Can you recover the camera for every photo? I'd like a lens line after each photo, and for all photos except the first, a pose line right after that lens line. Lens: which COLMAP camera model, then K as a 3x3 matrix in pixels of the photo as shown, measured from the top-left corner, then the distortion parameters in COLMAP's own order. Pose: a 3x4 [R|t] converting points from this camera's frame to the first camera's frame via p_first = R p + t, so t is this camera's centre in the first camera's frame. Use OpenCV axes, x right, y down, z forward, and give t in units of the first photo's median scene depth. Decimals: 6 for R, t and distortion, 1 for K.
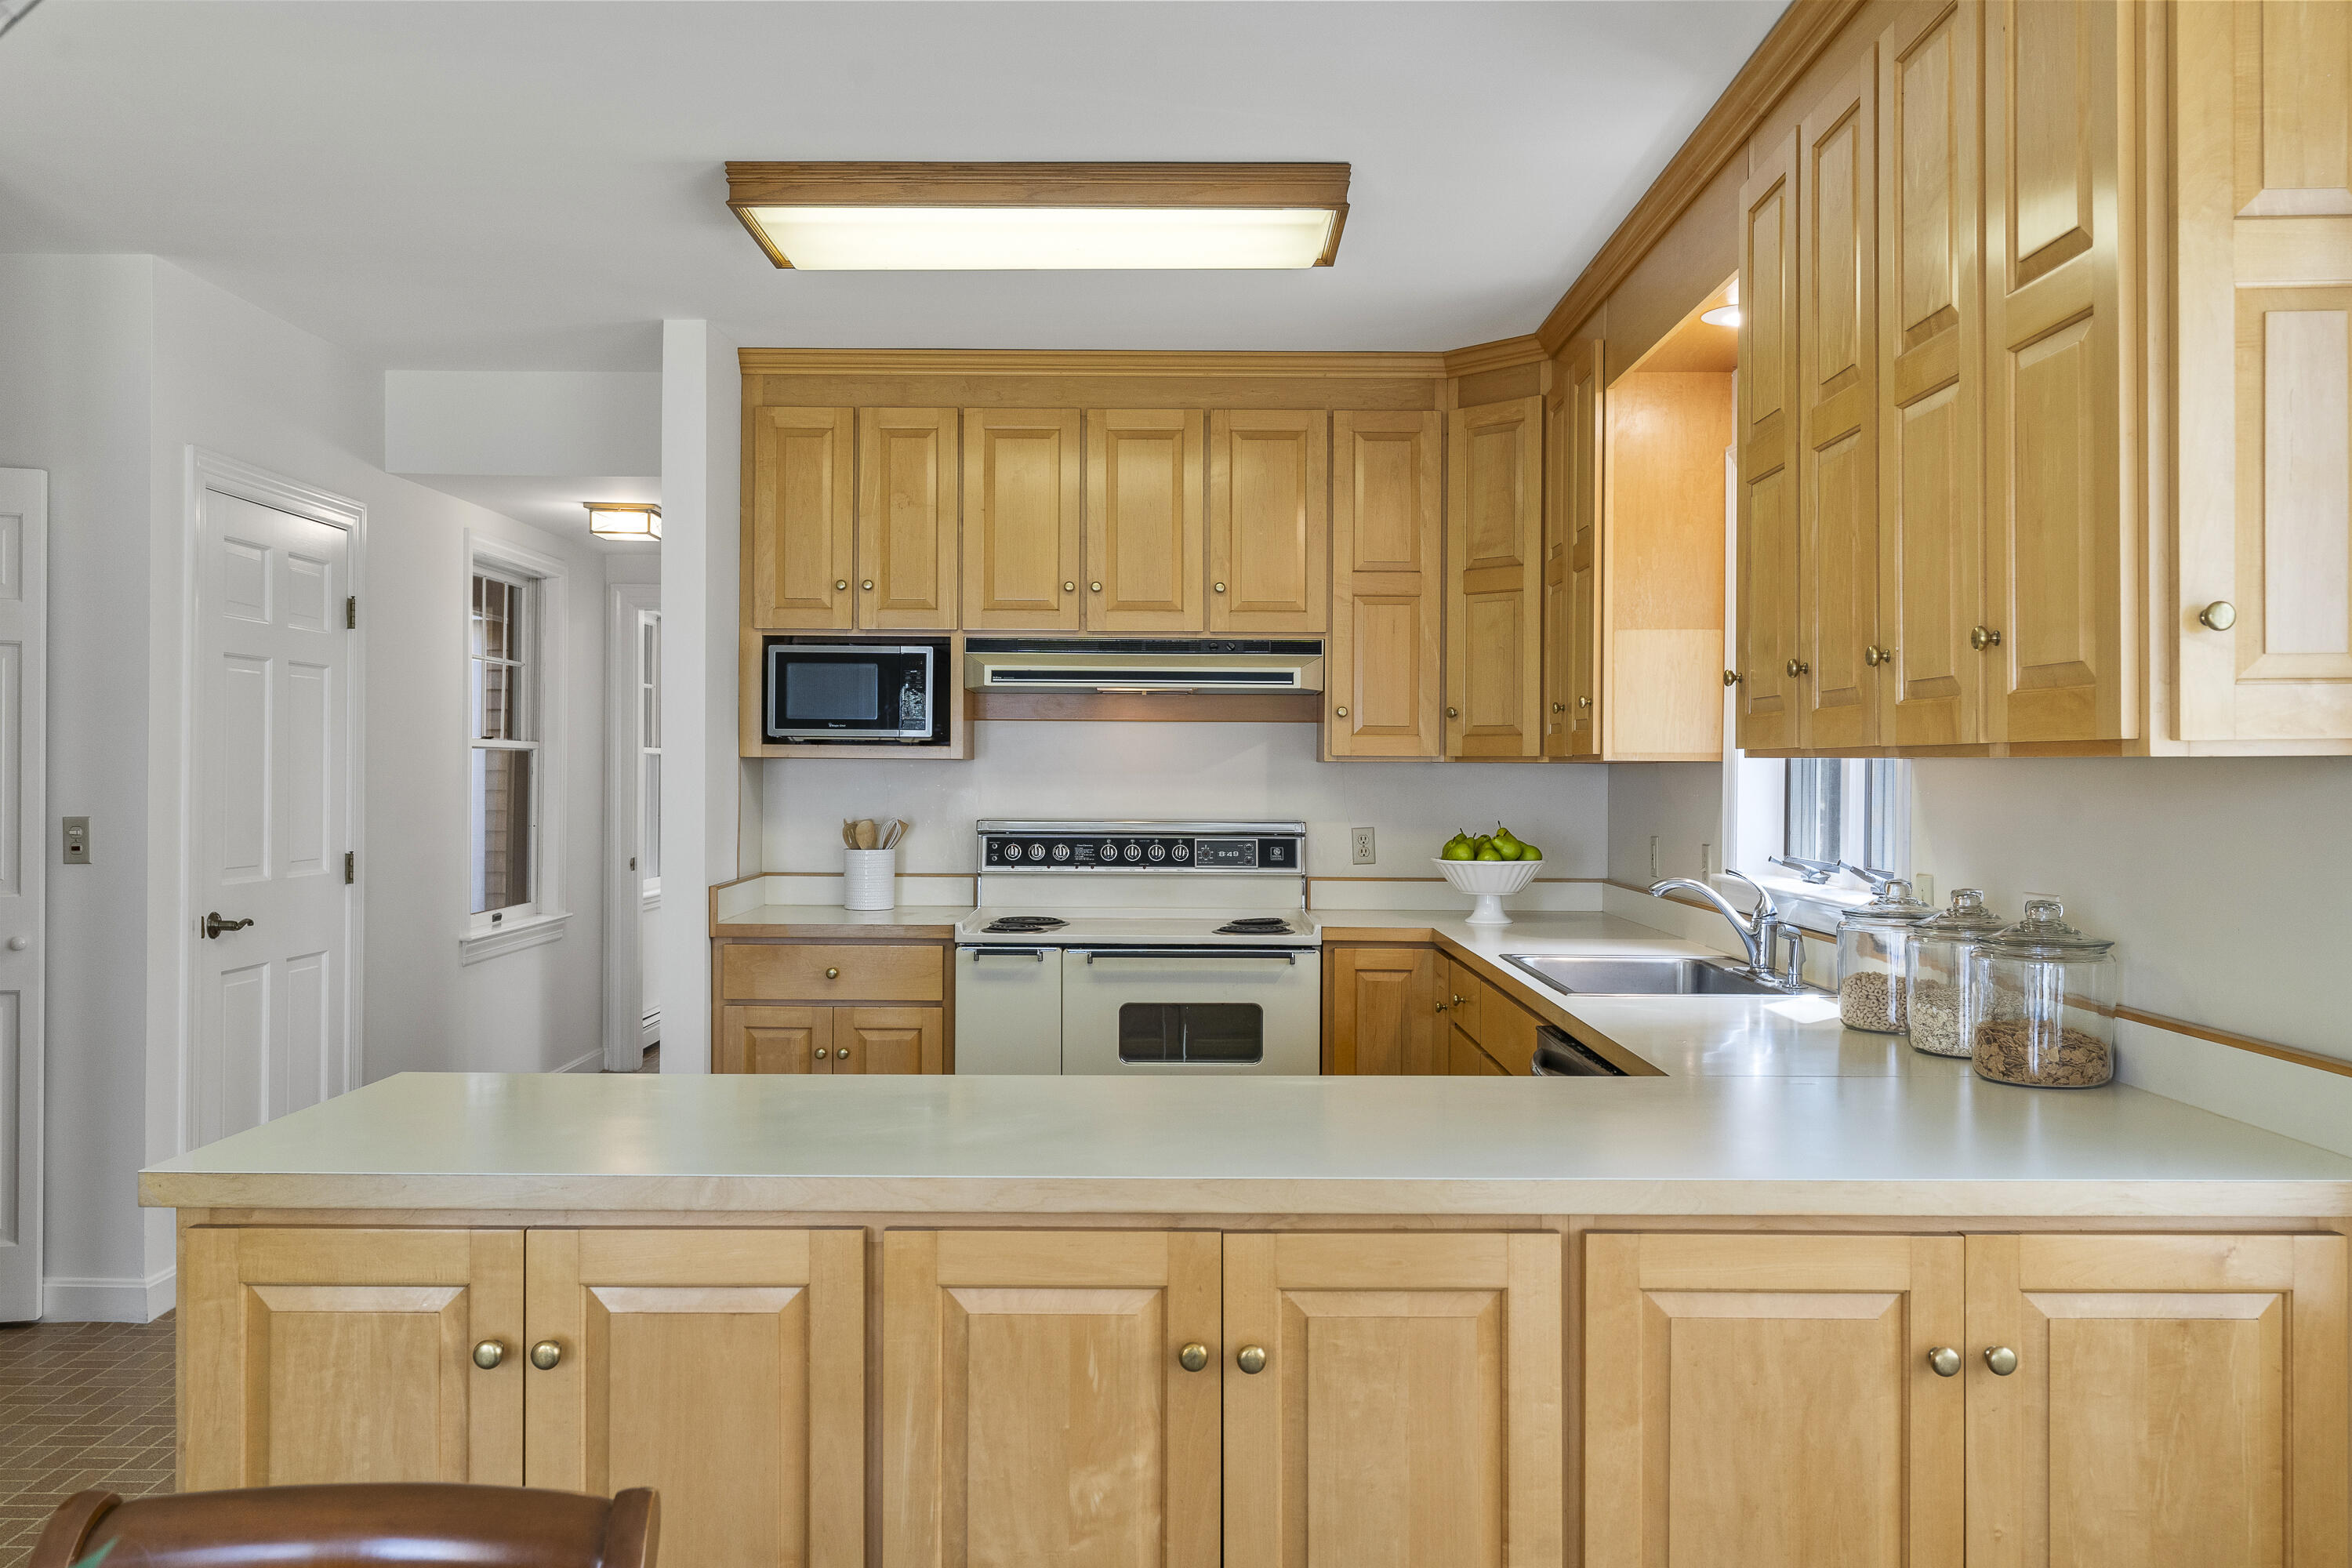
lens RADIAL K [[1893.3, 0, 1175.4], [0, 1893.3, 771.1], [0, 0, 1]] dist [-0.005917, -0.000970]
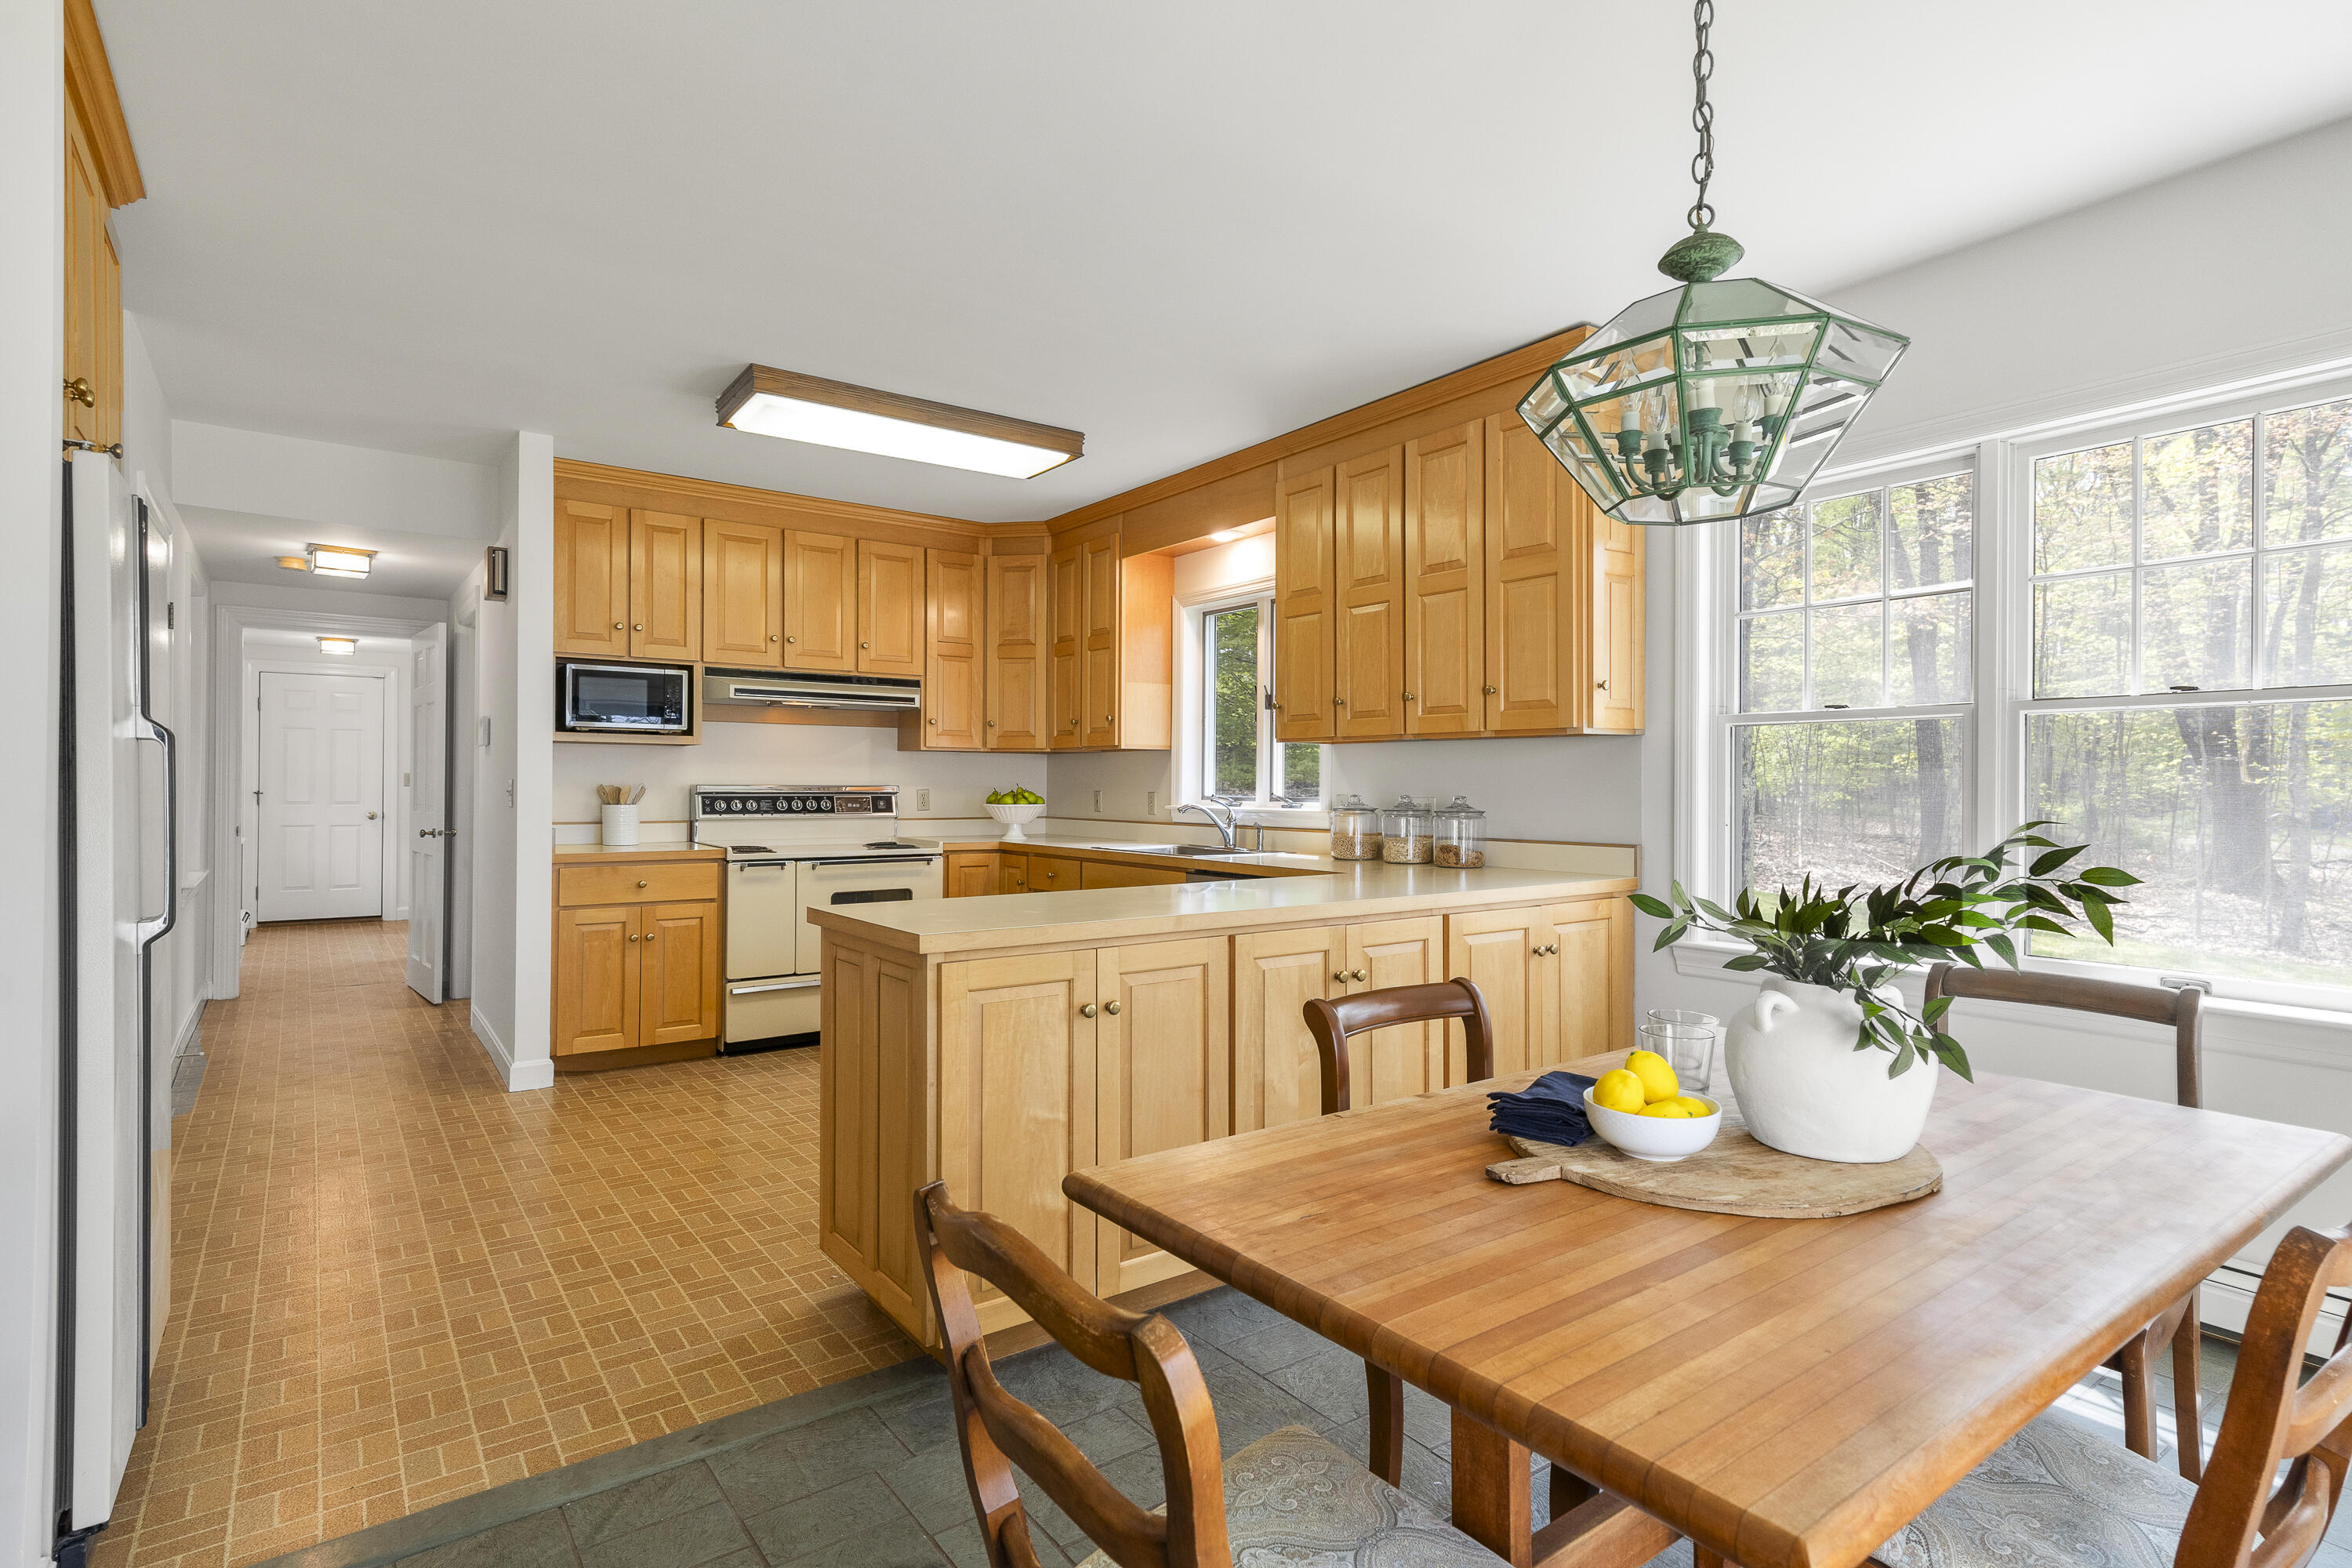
lens RADIAL K [[1237.4, 0, 1178.9], [0, 1237.4, 783.2], [0, 0, 1]] dist [0.001095, -0.000077]
pose [[0.788981, 0.000884, 0.614417, -0.433380], [0.000141, 0.999999, -0.001619, 0.027320], [-0.614418, 0.001364, 0.788980, -0.038957]]
